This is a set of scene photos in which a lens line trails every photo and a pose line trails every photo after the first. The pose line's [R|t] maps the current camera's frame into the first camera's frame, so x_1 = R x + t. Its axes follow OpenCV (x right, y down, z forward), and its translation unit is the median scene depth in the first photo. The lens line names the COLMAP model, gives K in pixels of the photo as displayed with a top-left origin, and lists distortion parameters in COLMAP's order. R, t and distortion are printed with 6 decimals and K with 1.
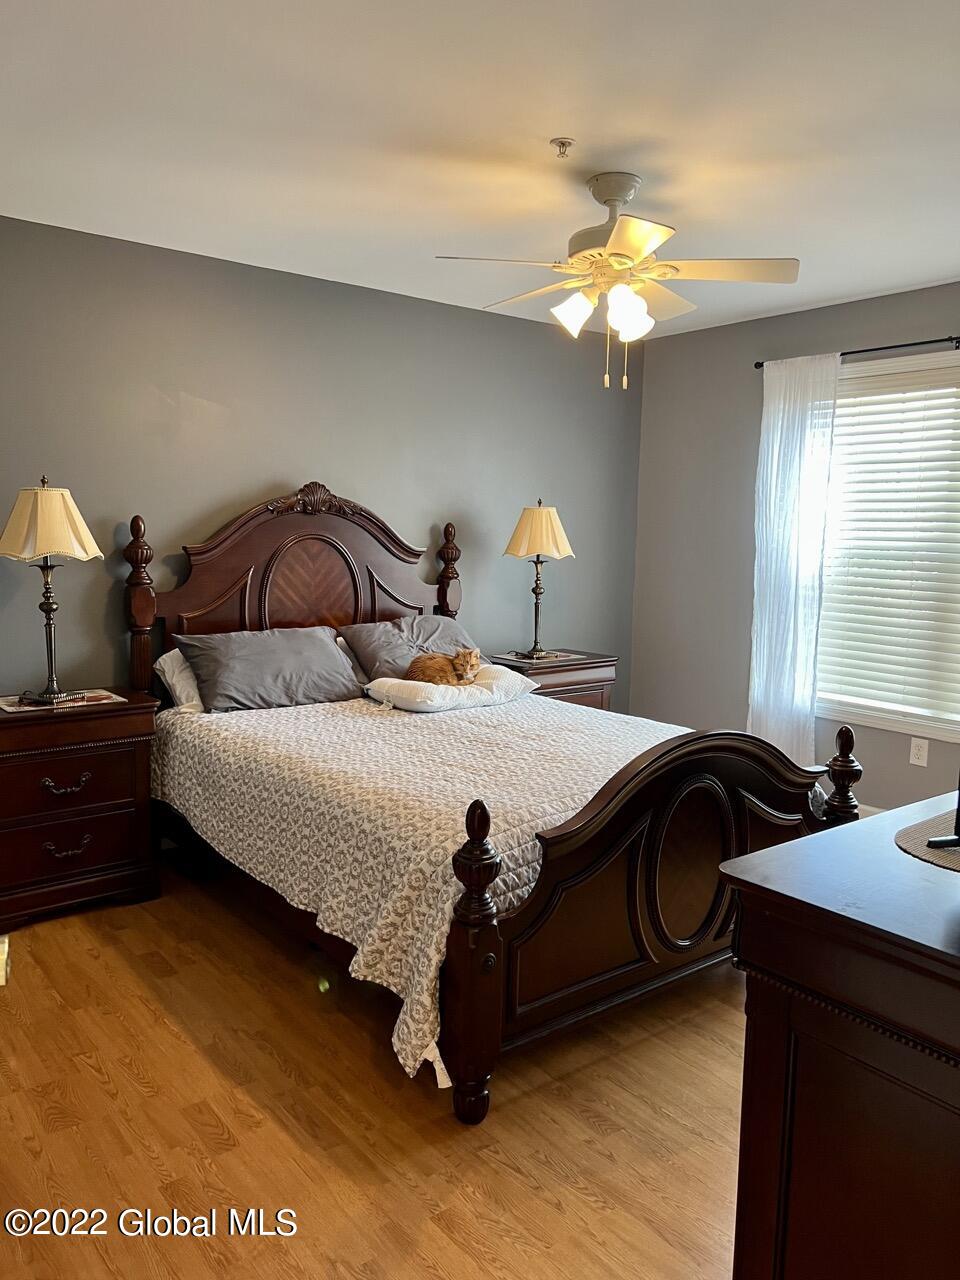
lens RADIAL K [[963.8, 0, 478.5], [0, 963.8, 640.0], [0, 0, 1]] dist [0.043160, -0.054501]
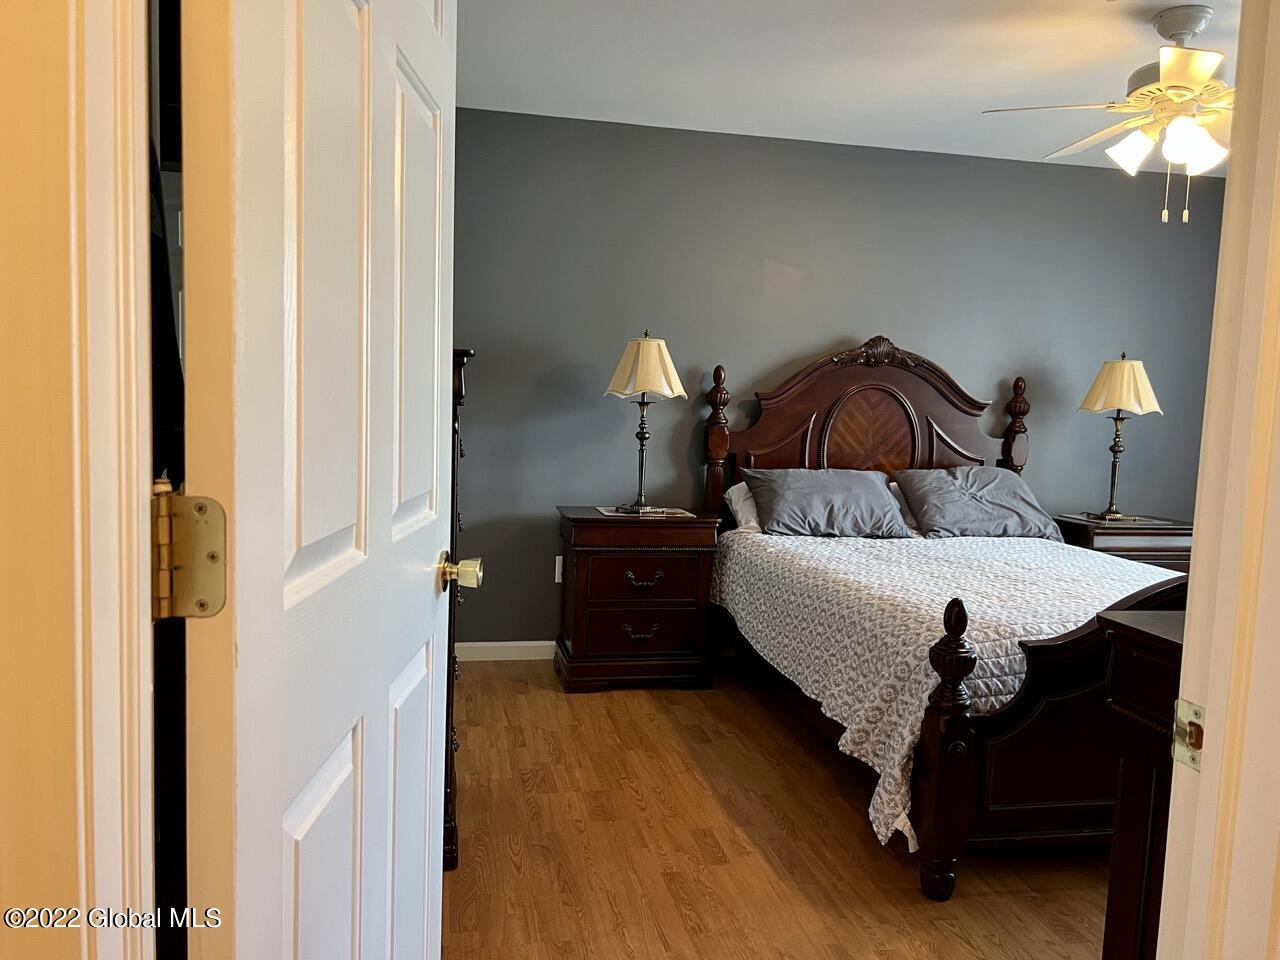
lens RADIAL K [[963.8, 0, 629.7], [0, 963.8, 482.8], [0, 0, 1]] dist [0.043160, -0.054501]
pose [[0.887844, 0.053717, -0.456999, 0.120708], [-0.073543, 0.996961, -0.025691, 0.067691], [0.454230, 0.056419, 0.889096, -0.104679]]
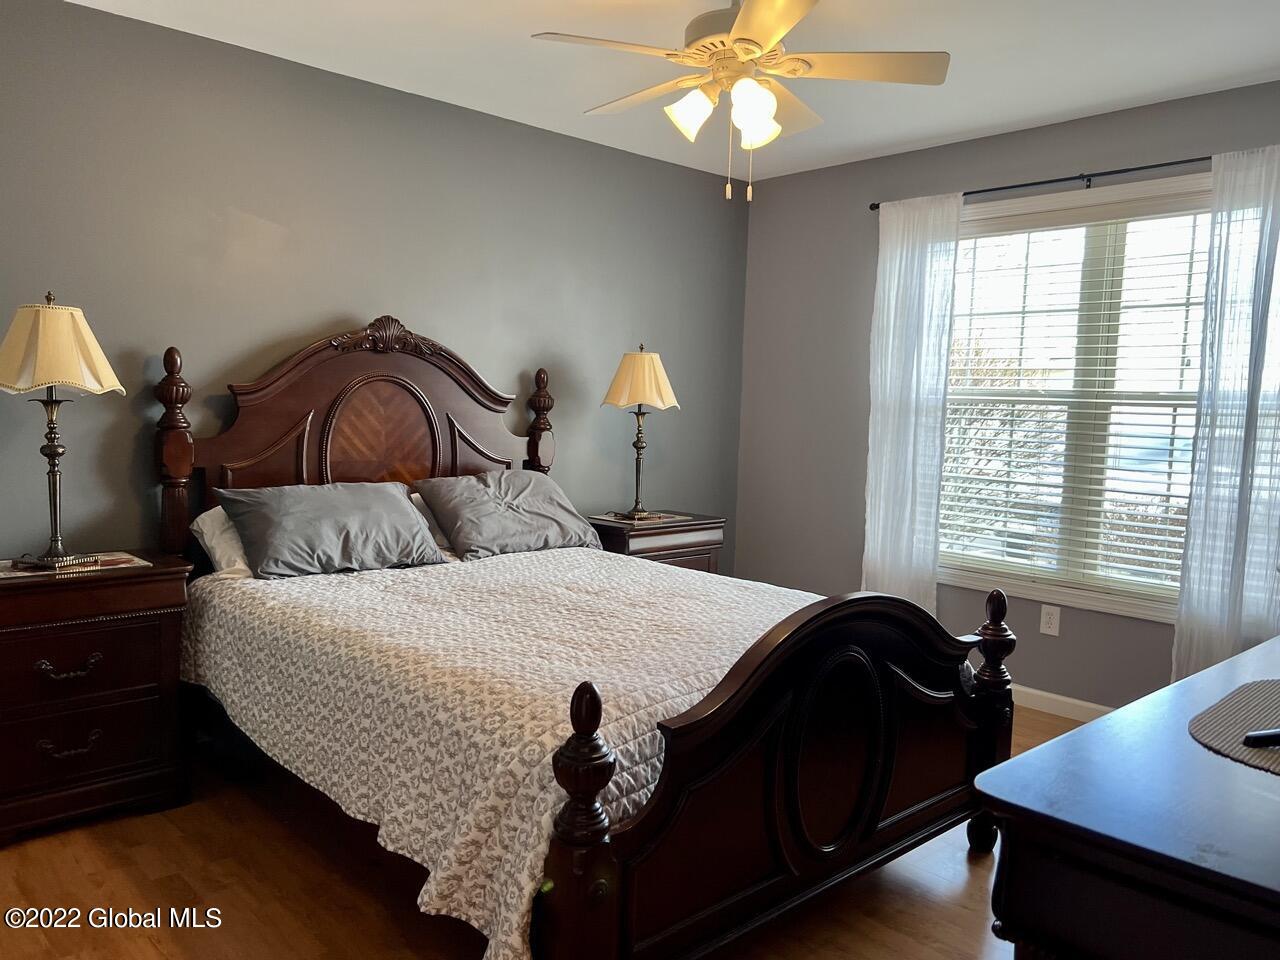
lens RADIAL K [[963.8, 0, 651.9], [0, 963.8, 486.2], [0, 0, 1]] dist [0.043160, -0.054501]
pose [[0.995849, 0.004097, 0.090927, -0.014312], [-0.001516, 0.999594, -0.028441, 0.021854], [-0.091006, 0.028185, 0.995451, 0.156738]]
